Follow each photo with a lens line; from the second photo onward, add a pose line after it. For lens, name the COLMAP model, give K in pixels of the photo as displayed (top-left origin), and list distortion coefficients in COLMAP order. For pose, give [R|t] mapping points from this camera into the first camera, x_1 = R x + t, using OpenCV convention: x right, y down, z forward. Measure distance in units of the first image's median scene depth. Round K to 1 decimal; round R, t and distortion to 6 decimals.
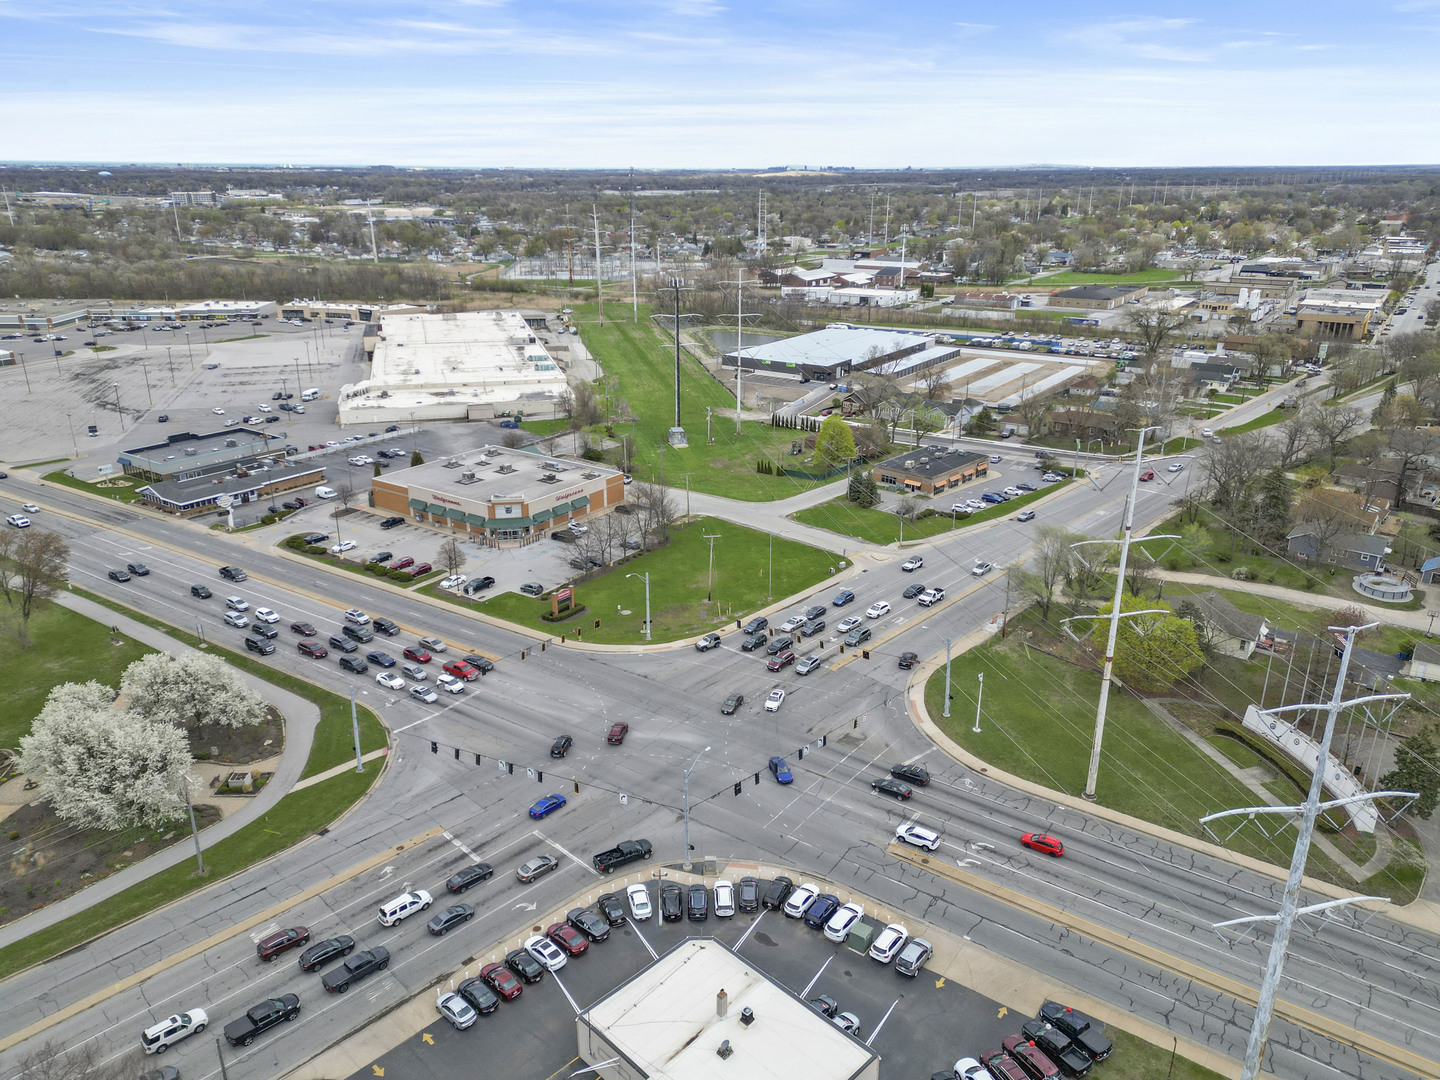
lens RADIAL K [[1018.8, 0, 724.1], [0, 1018.8, 537.7], [0, 0, 1]] dist [0.122491, -0.139320]
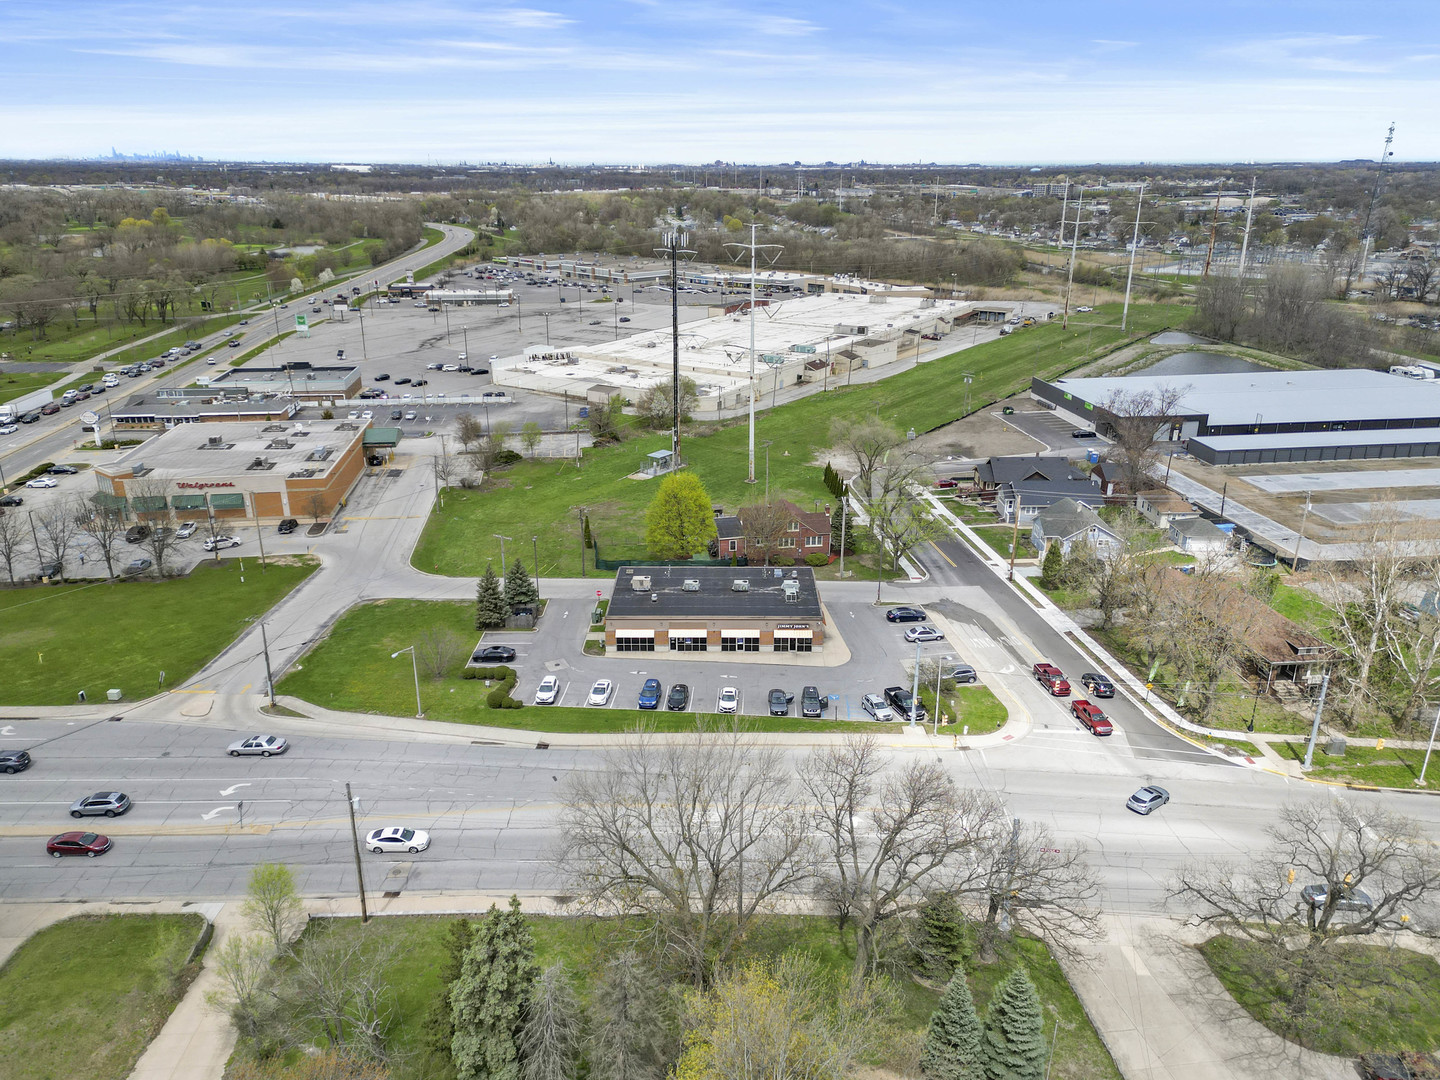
lens RADIAL K [[1018.8, 0, 724.1], [0, 1018.8, 537.7], [0, 0, 1]] dist [0.122491, -0.139320]
pose [[0.669685, 0.248468, -0.699847, 0.631316], [-0.249297, 0.962901, 0.103308, -0.174561], [0.699552, 0.105286, 0.706783, 0.714586]]
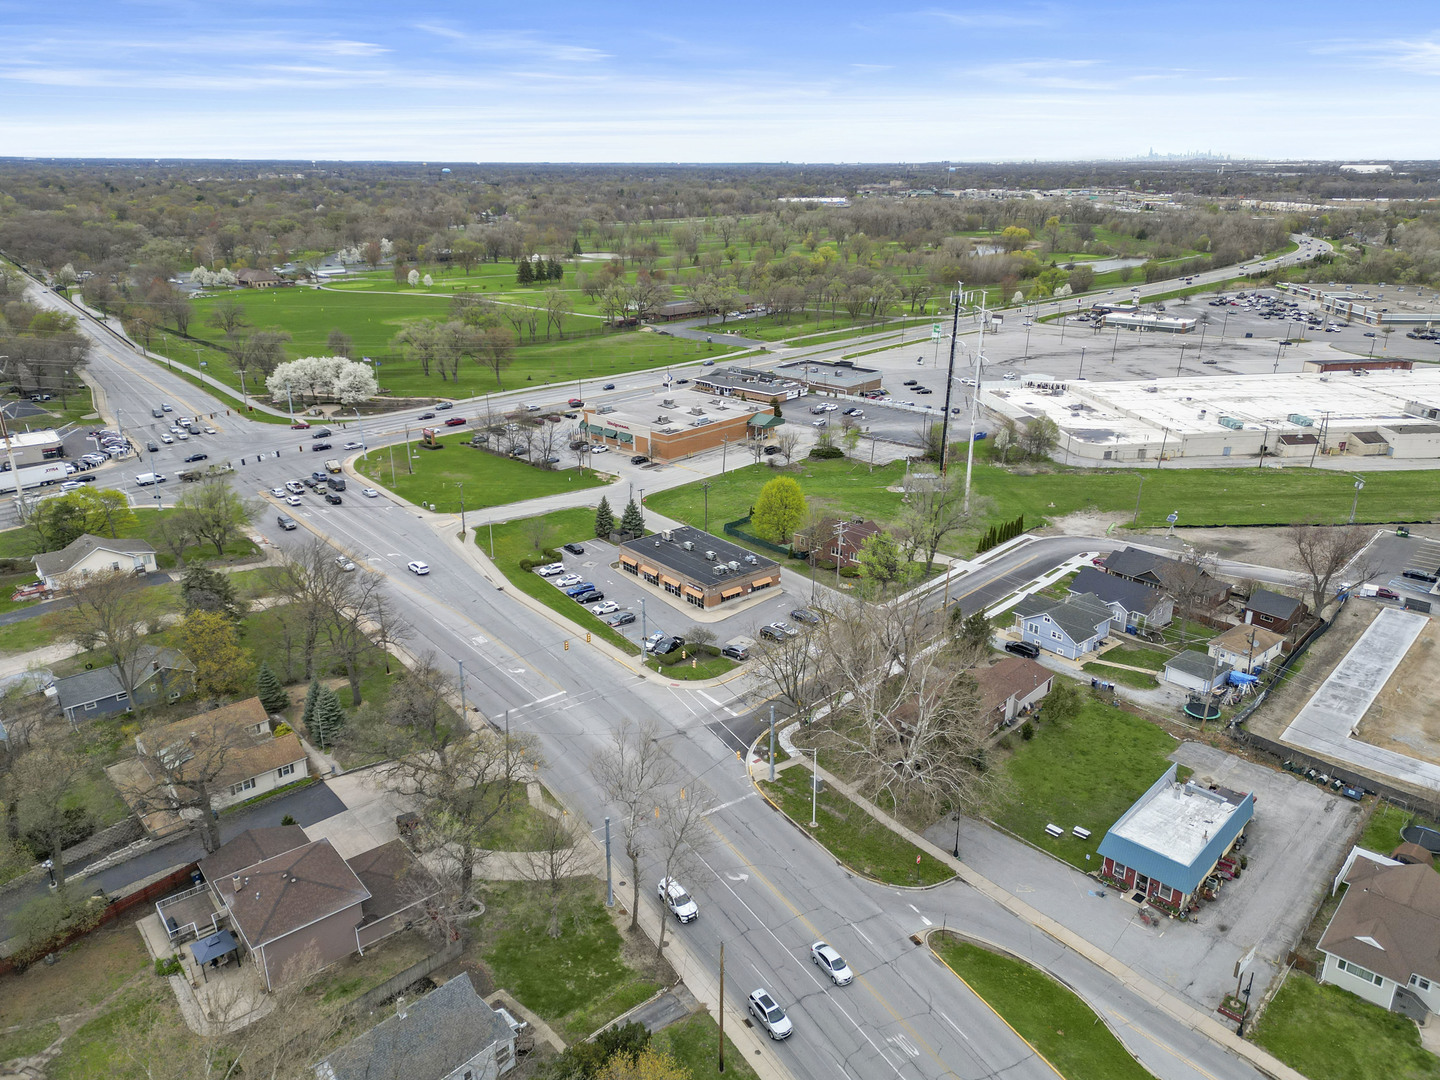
lens RADIAL K [[1018.8, 0, 724.1], [0, 1018.8, 537.7], [0, 0, 1]] dist [0.122491, -0.139320]
pose [[-0.135651, 0.334379, -0.932625, 0.977374], [-0.339210, 0.868761, 0.360819, -0.394803], [0.930879, 0.365302, -0.004424, 1.143716]]
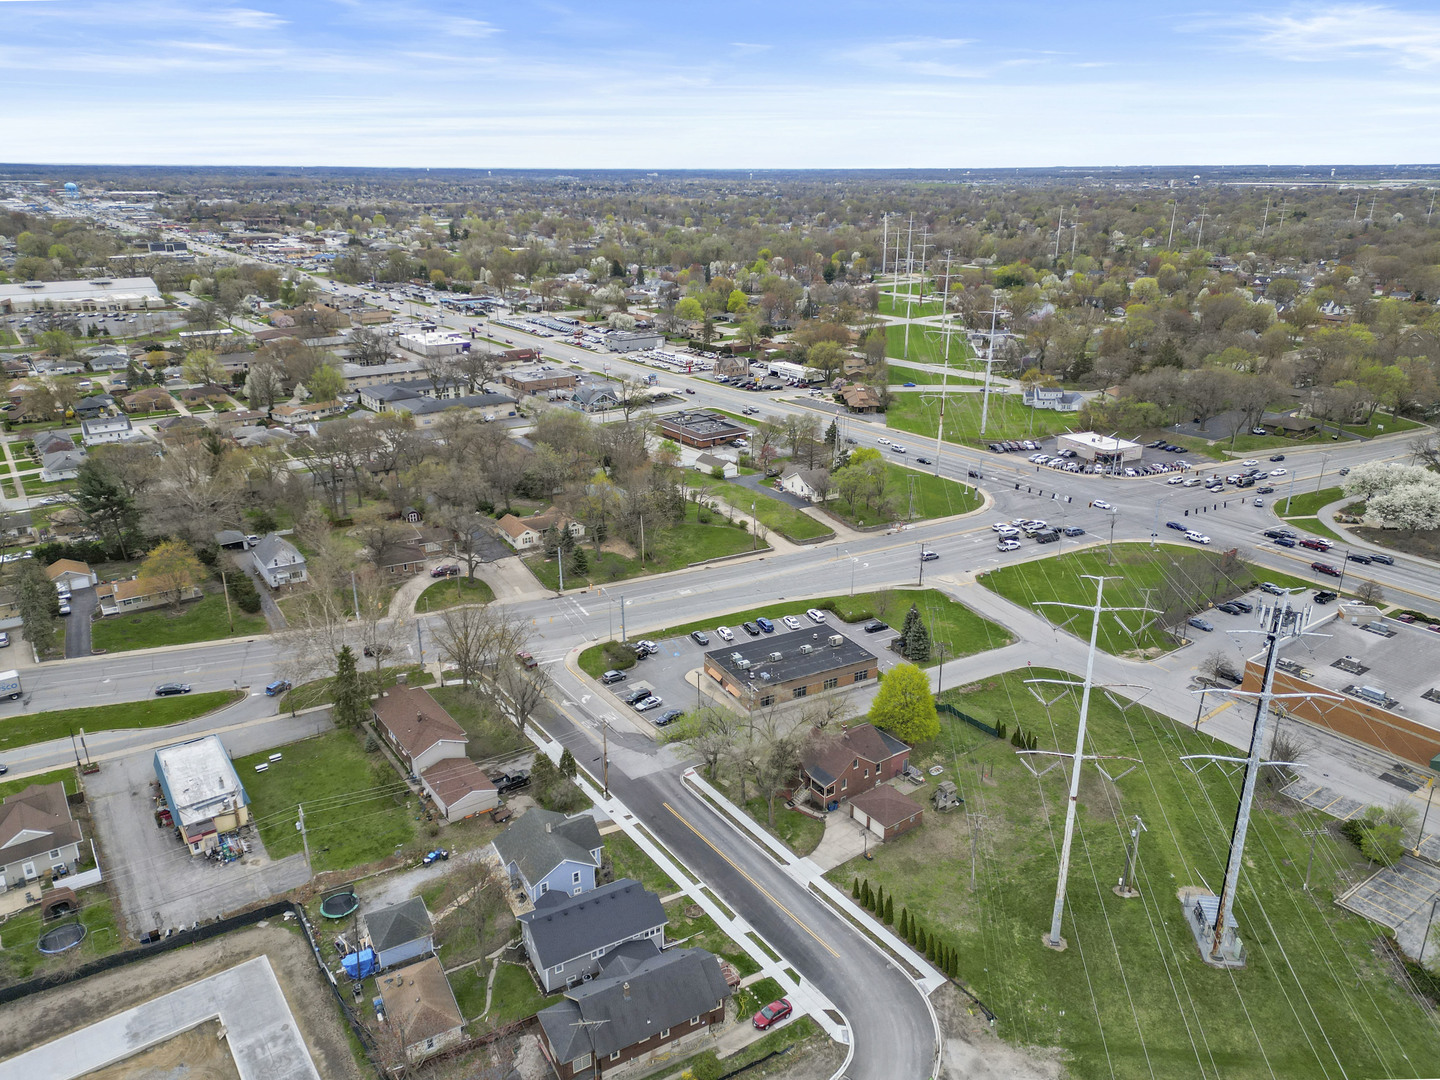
lens RADIAL K [[999.1, 0, 720.0], [0, 999.1, 540.0], [0, 0, 1]] dist [0.083160, -0.071095]
pose [[-0.943593, -0.115510, 0.310306, 0.046517], [0.110074, 0.774440, 0.622998, -0.653936], [-0.312276, 0.622014, -0.718041, 1.655004]]
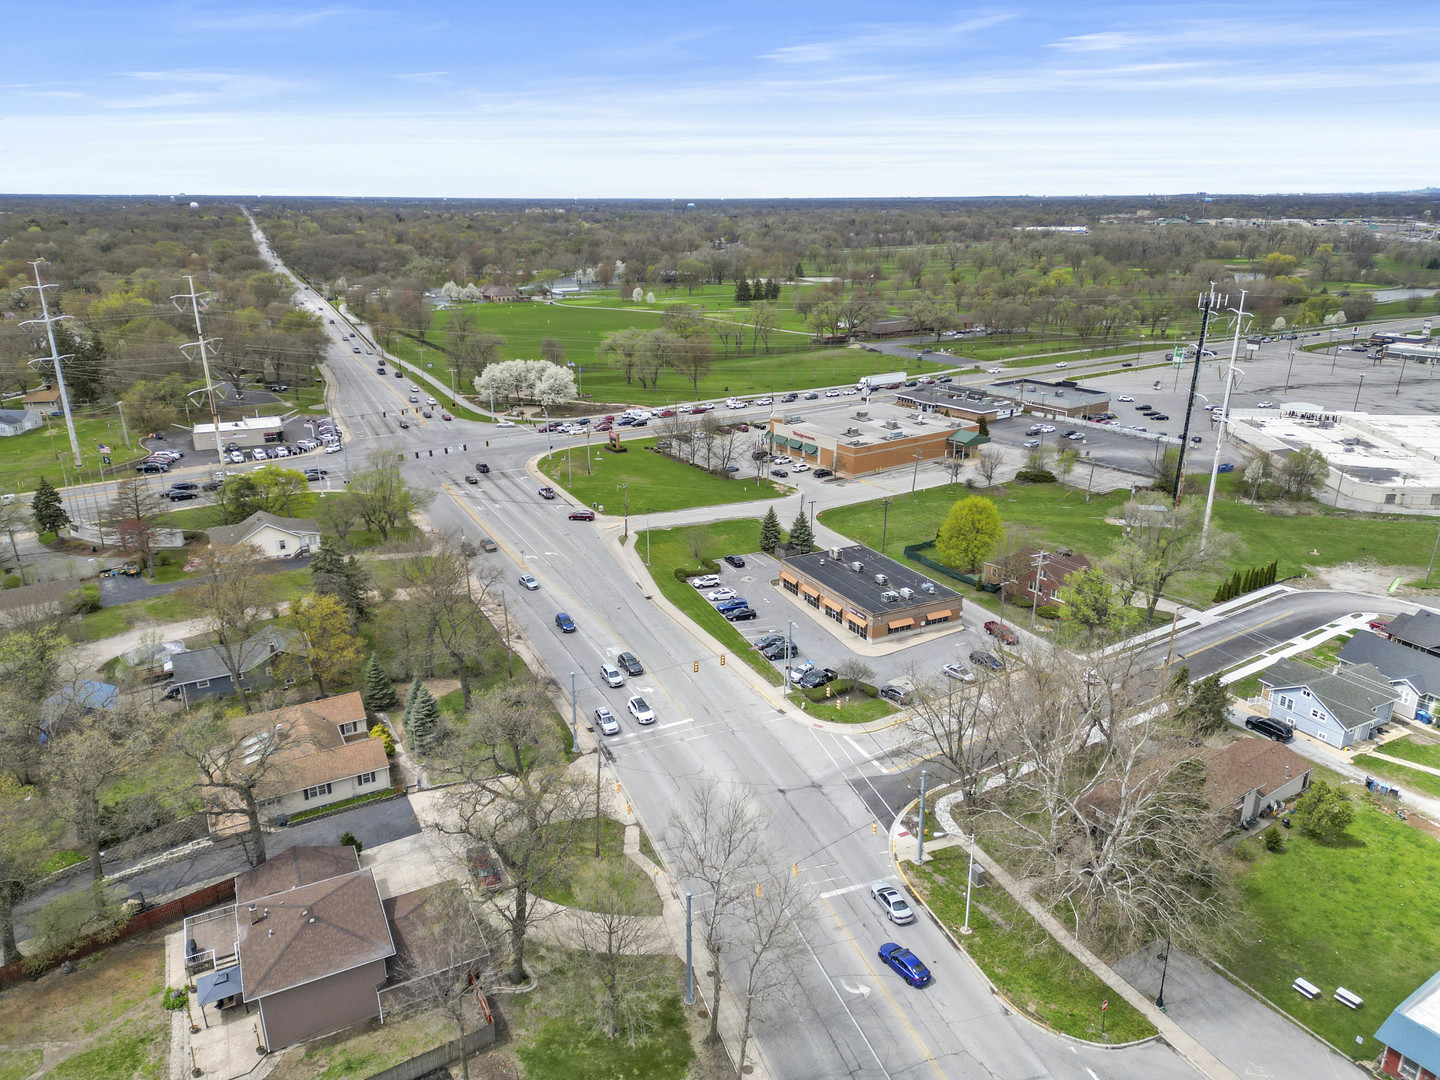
lens RADIAL K [[999.1, 0, 720.0], [0, 999.1, 540.0], [0, 0, 1]] dist [0.083160, -0.071095]
pose [[-0.350589, 0.297934, -0.887875, 0.879535], [-0.318748, 0.853489, 0.412257, -0.362006], [0.880617, 0.427542, -0.204257, 1.166444]]
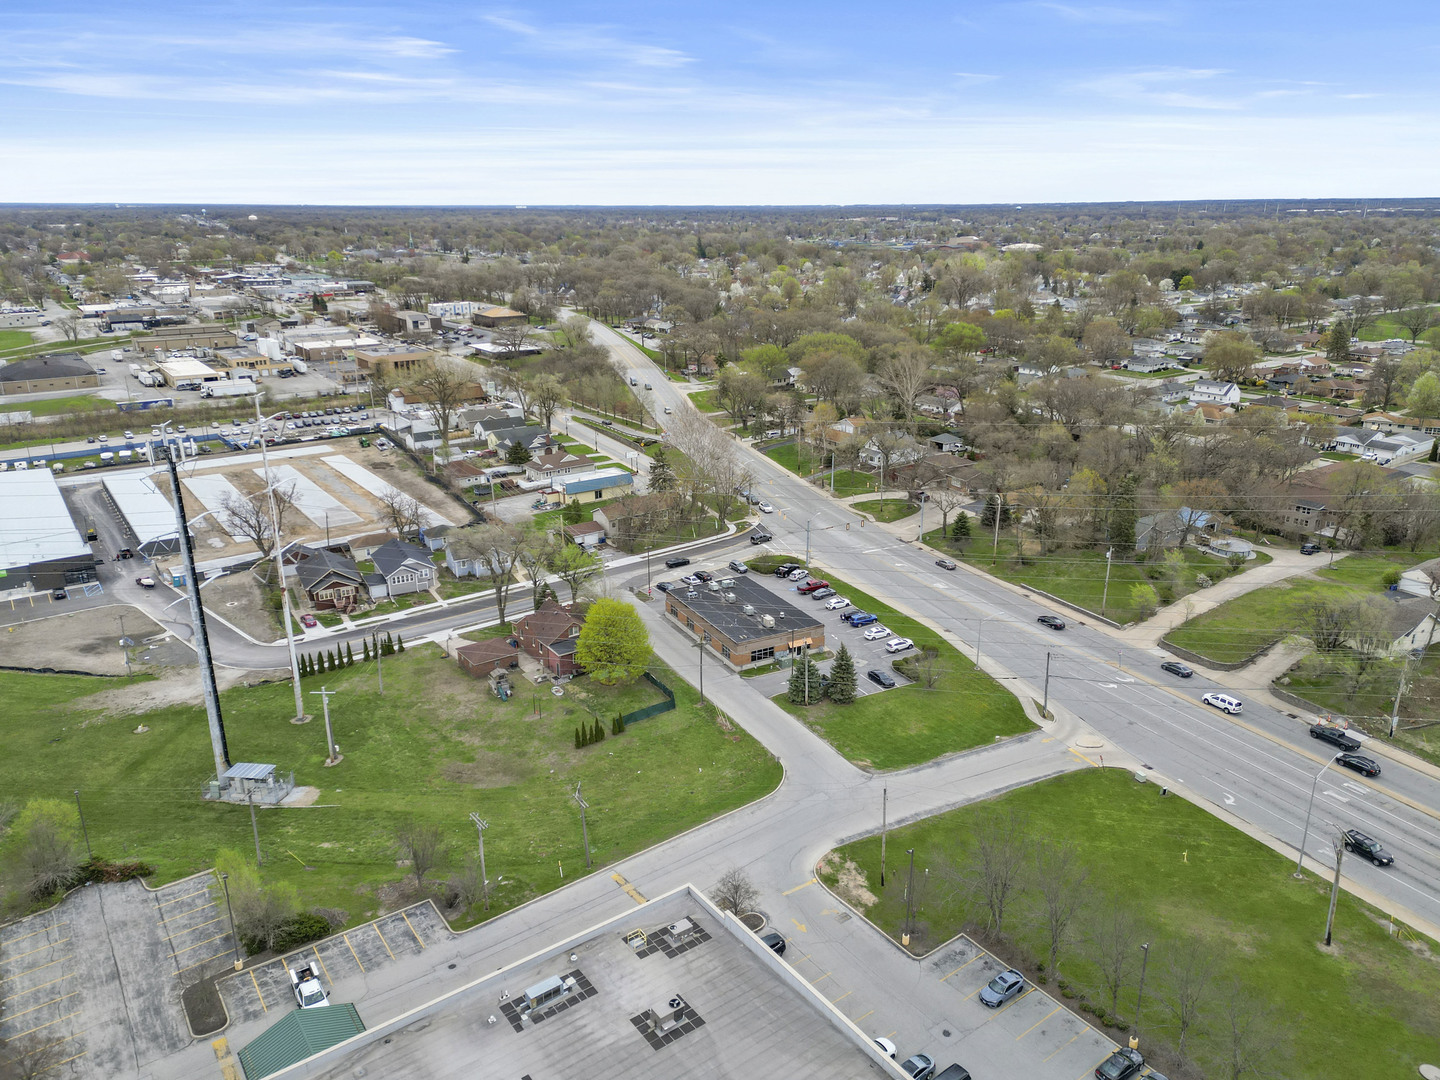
lens RADIAL K [[1018.8, 0, 724.1], [0, 1018.8, 537.7], [0, 0, 1]] dist [0.122491, -0.139320]
pose [[0.331099, -0.297192, 0.895573, -0.448450], [0.324891, 0.926979, 0.187500, -0.280889], [-0.885900, 0.228883, 0.403477, 0.815301]]
